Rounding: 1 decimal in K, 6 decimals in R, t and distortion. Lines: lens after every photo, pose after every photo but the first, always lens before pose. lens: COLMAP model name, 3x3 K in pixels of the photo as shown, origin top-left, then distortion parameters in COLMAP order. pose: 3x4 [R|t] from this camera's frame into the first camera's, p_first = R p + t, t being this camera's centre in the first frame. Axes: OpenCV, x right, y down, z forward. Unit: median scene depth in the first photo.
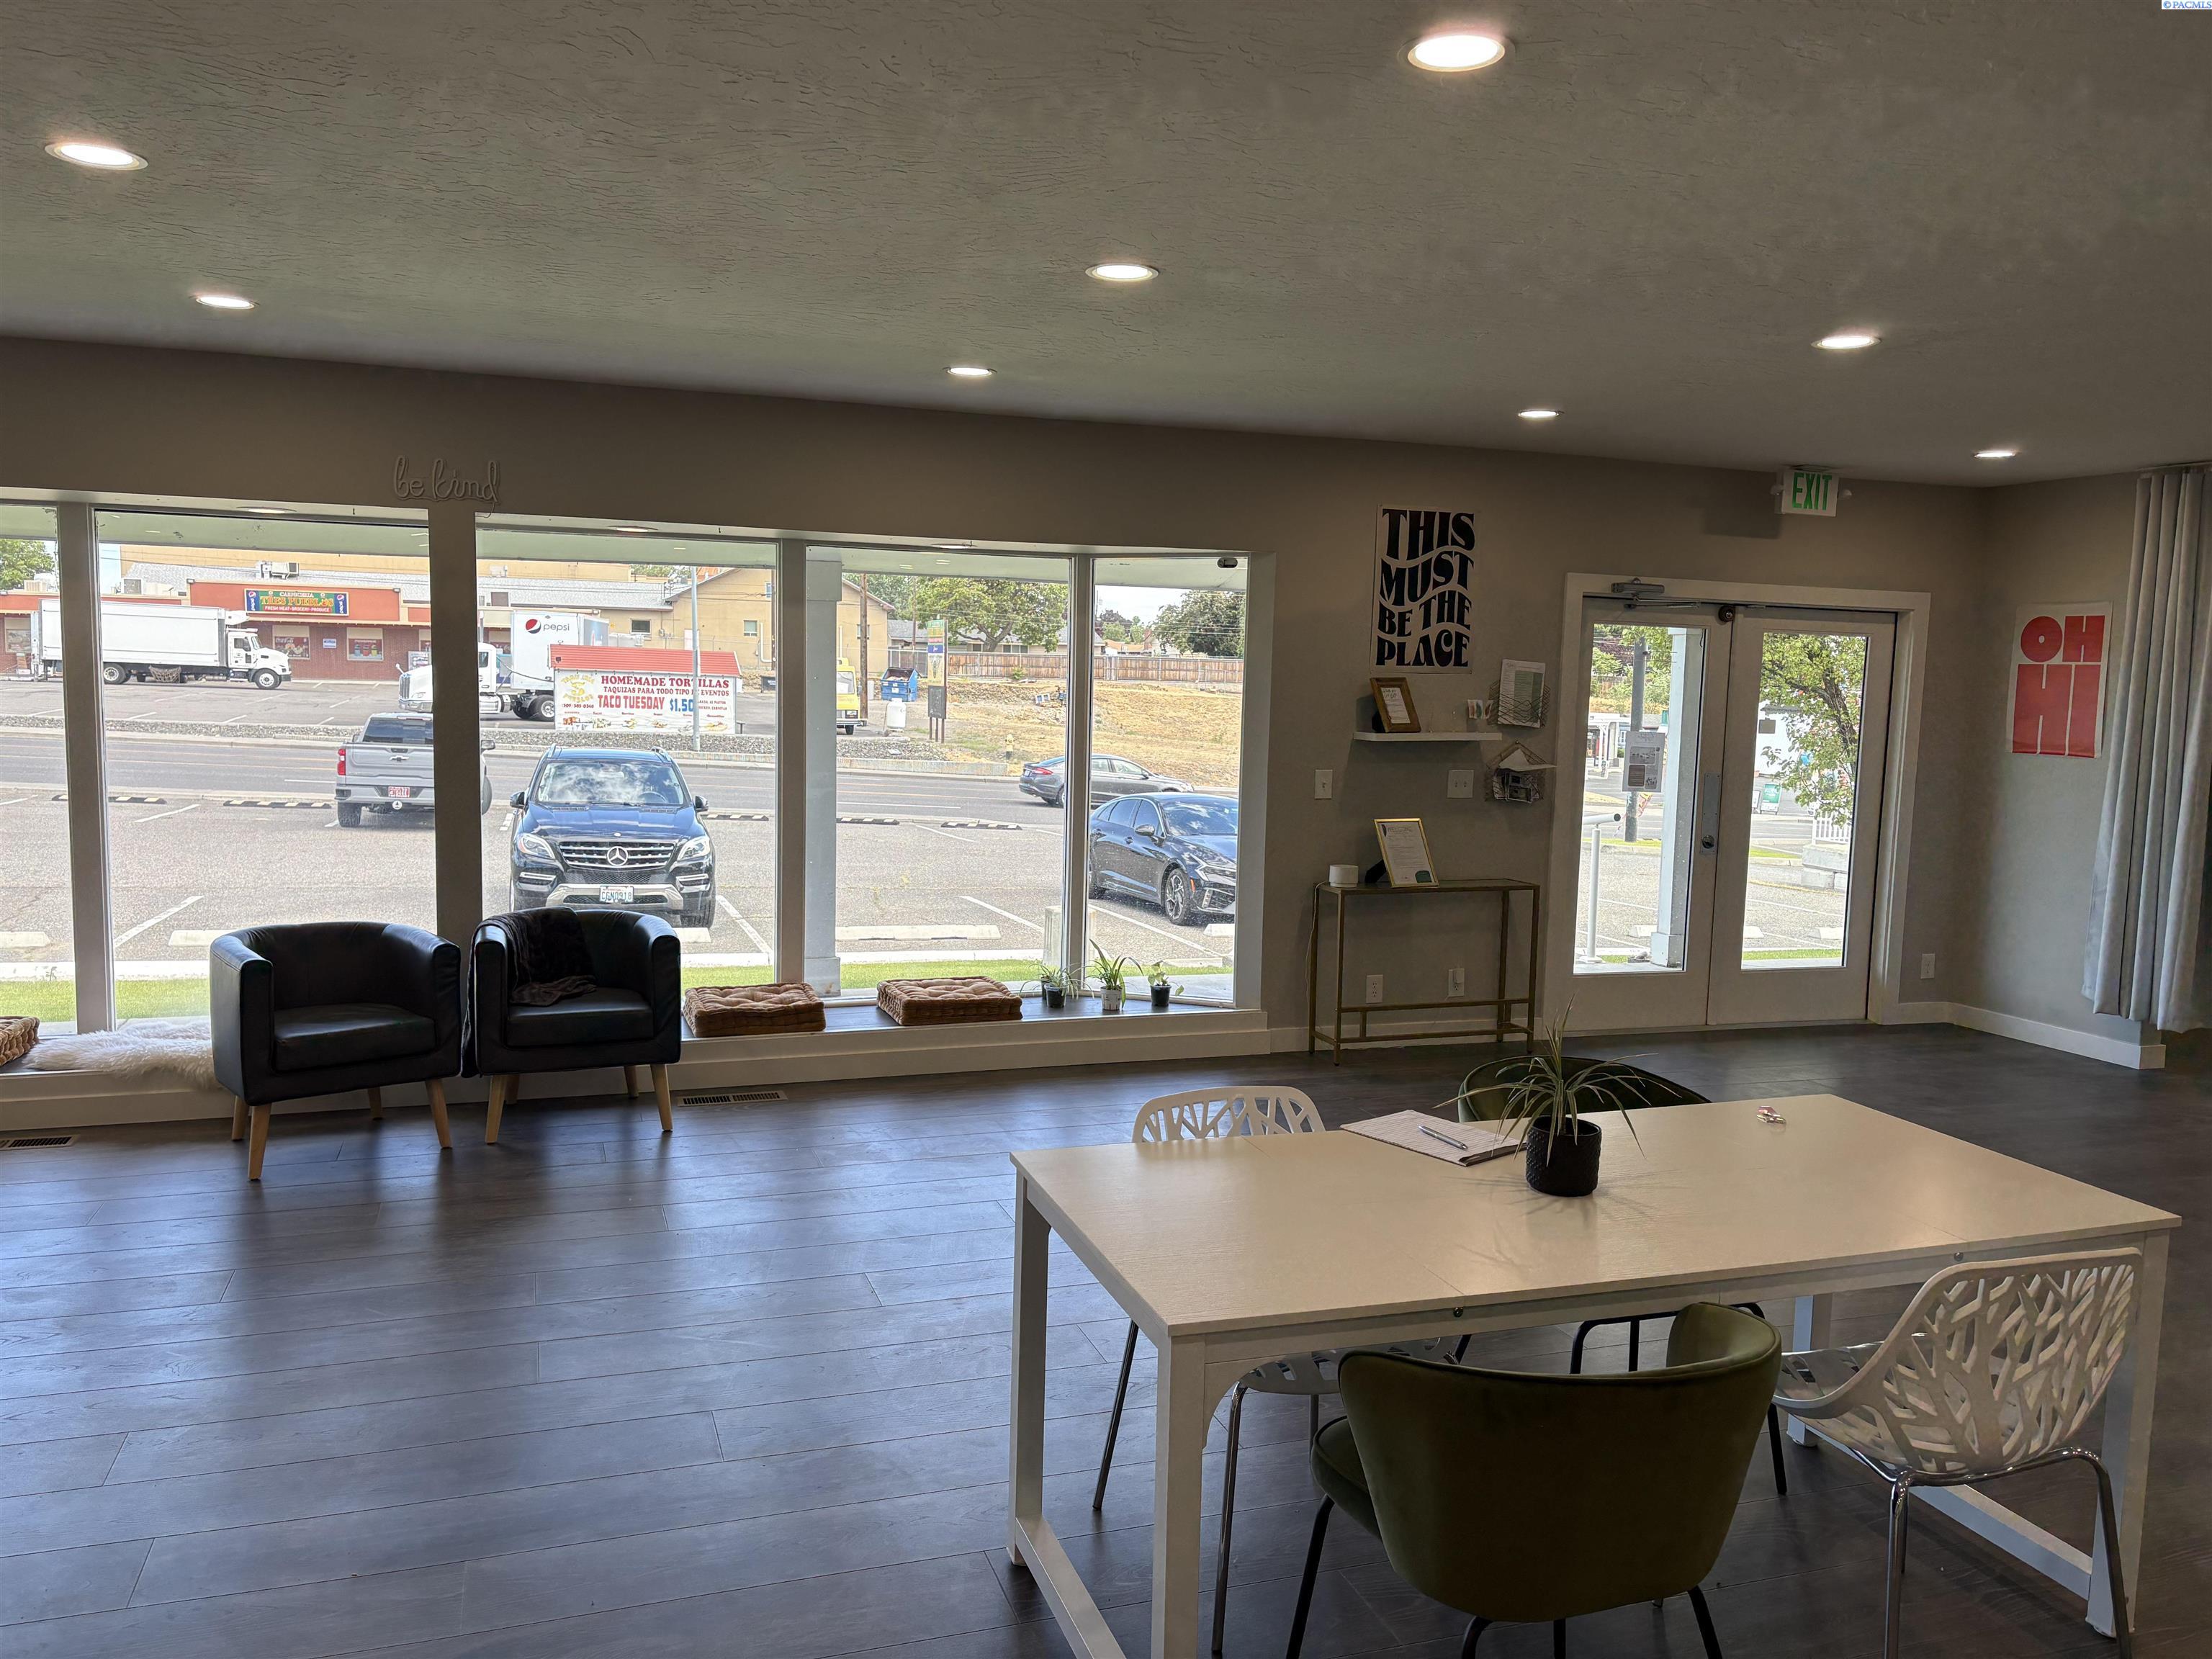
lens RADIAL K [[1626.2, 0, 1099.2], [0, 1626.2, 838.9], [0, 0, 1]] dist [0.061601, -0.081898]
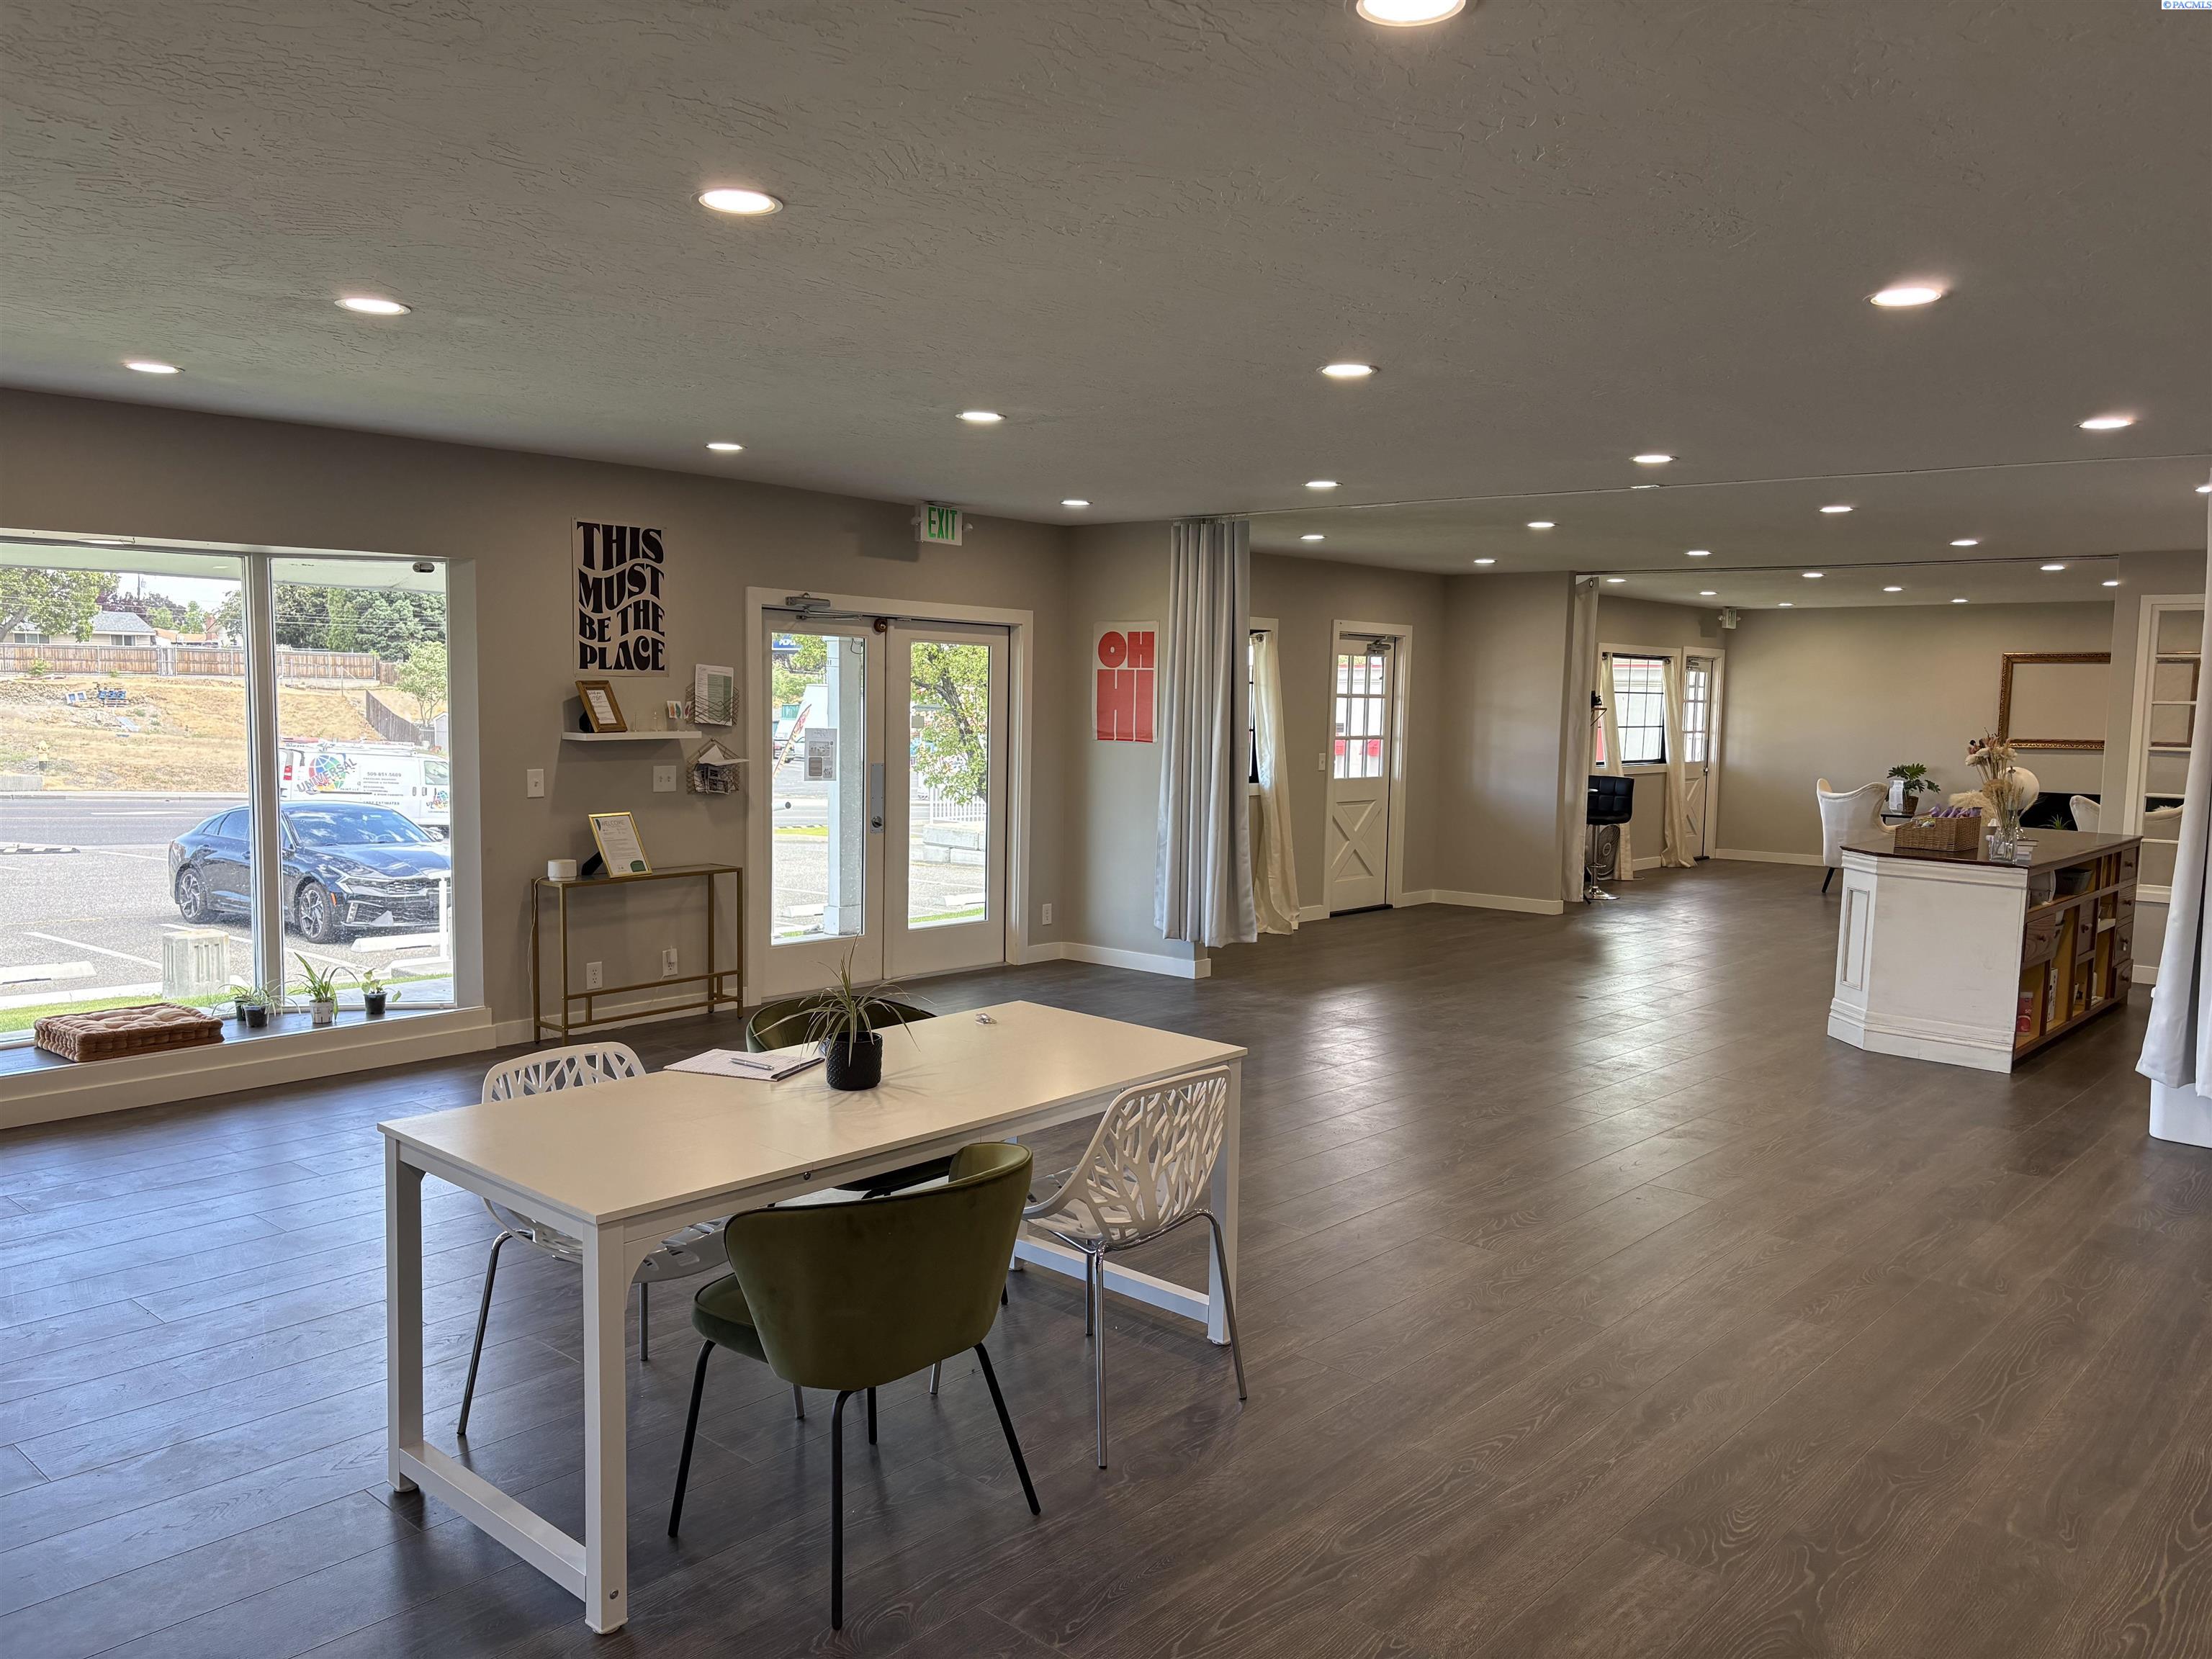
lens RADIAL K [[1658.5, 0, 1113.0], [0, 1658.5, 838.3], [0, 0, 1]] dist [0.062475, -0.062086]
pose [[0.859890, -0.053736, 0.507643, -0.087204], [0.052777, 0.998473, 0.016293, 0.003422], [-0.507743, 0.012781, 0.861414, -0.103970]]
